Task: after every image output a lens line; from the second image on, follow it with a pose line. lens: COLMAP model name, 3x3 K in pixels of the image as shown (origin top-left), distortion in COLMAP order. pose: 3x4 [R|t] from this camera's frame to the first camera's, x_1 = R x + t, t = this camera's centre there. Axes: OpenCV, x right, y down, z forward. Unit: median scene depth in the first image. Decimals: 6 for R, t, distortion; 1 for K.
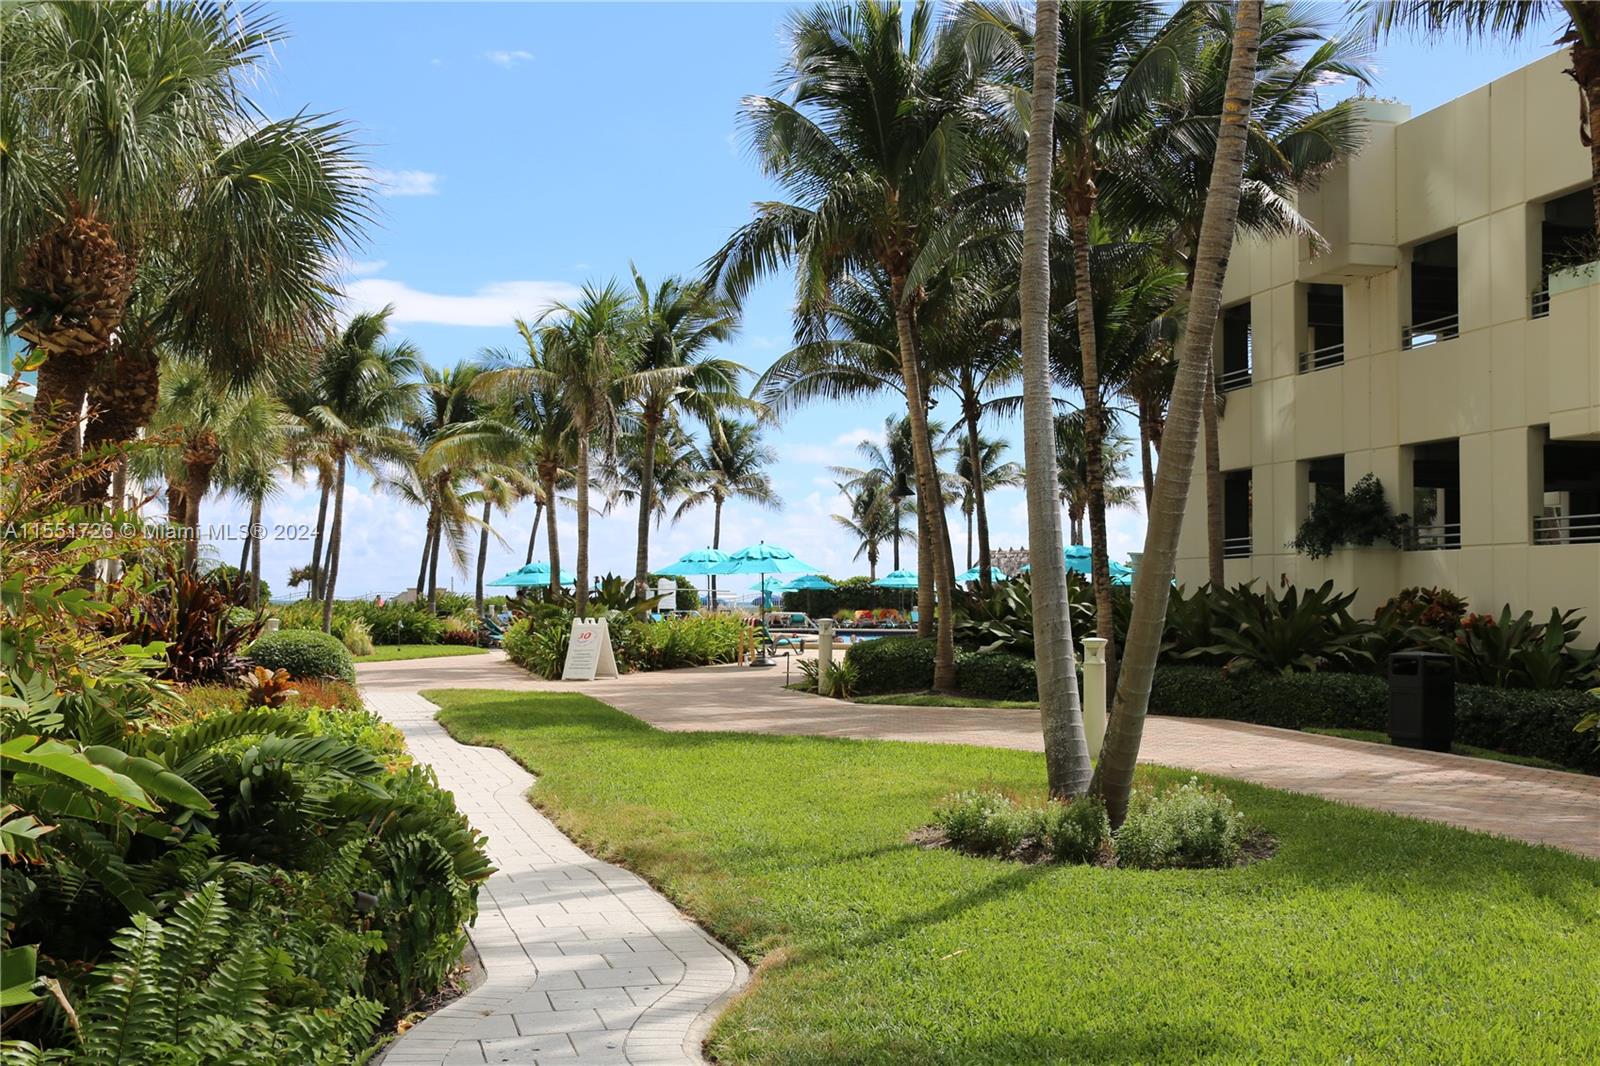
lens RADIAL K [[1831.0, 0, 799.6], [0, 1831.0, 536.6], [0, 0, 1]] dist [0.012584, 0.000000]
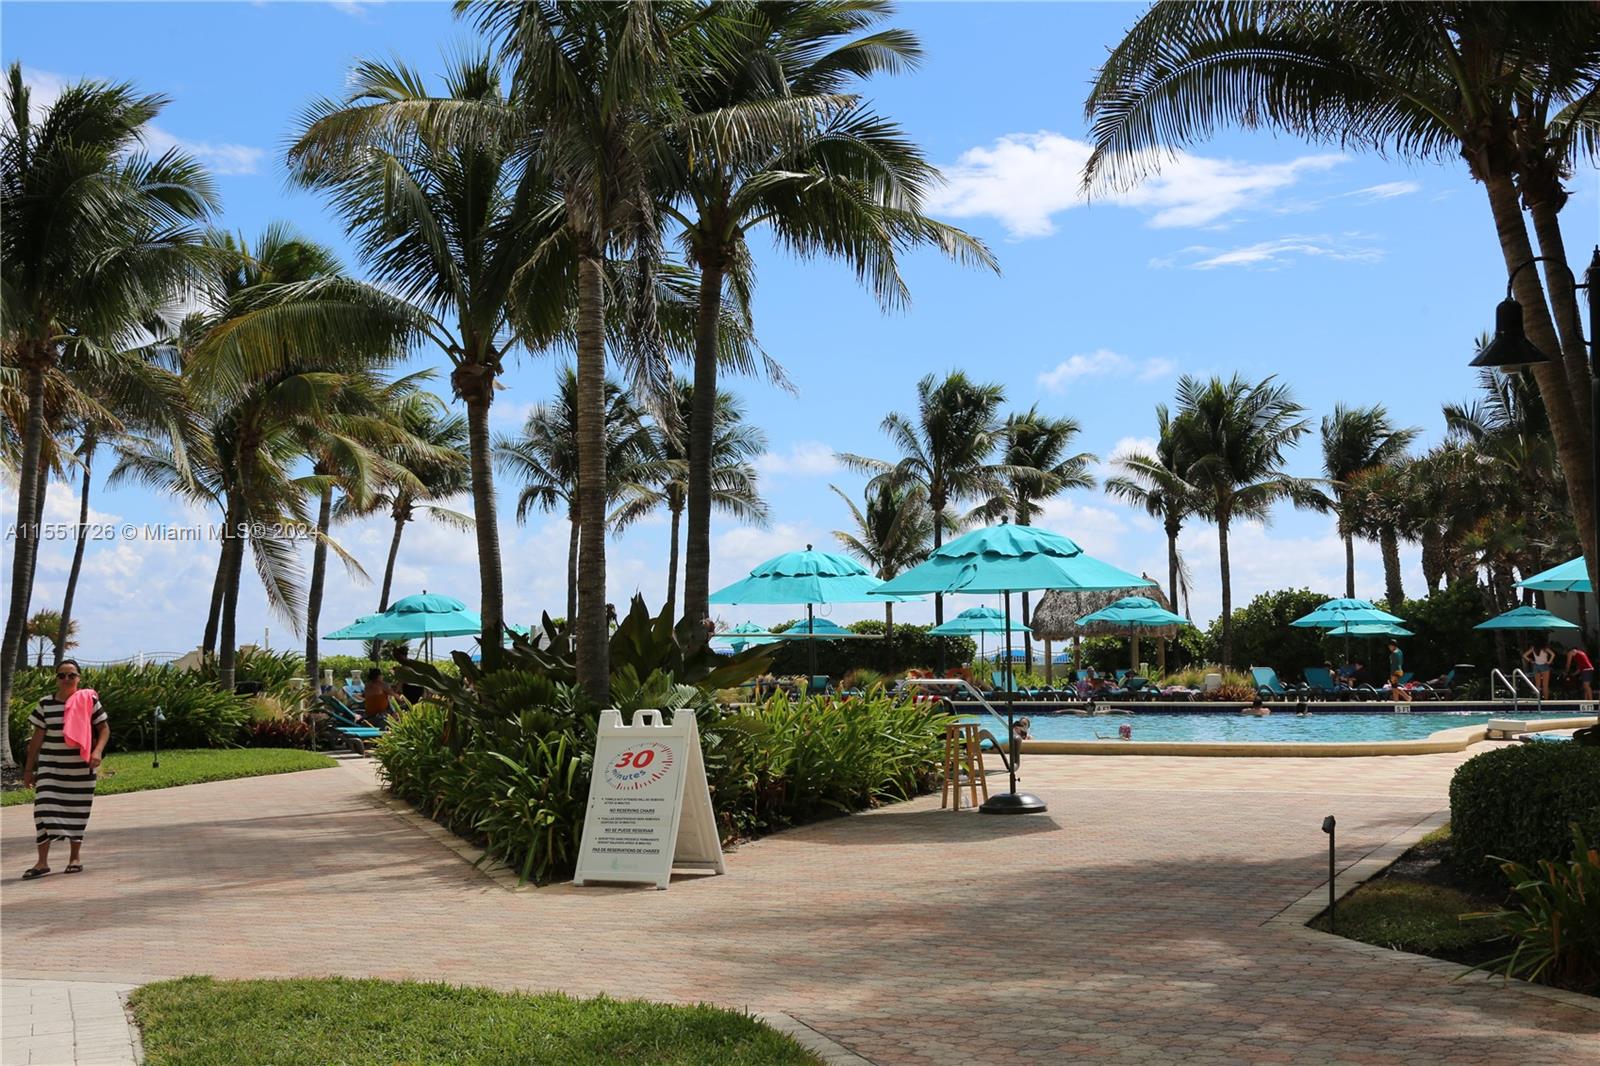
lens RADIAL K [[1831.0, 0, 800.8], [0, 1831.0, 528.8], [0, 0, 1]] dist [0.012584, 0.000000]
pose [[0.995428, -0.006845, 0.095267, -0.075028], [0.010114, 0.999375, -0.033876, 0.013350], [-0.094976, 0.034684, 0.994875, 0.400101]]
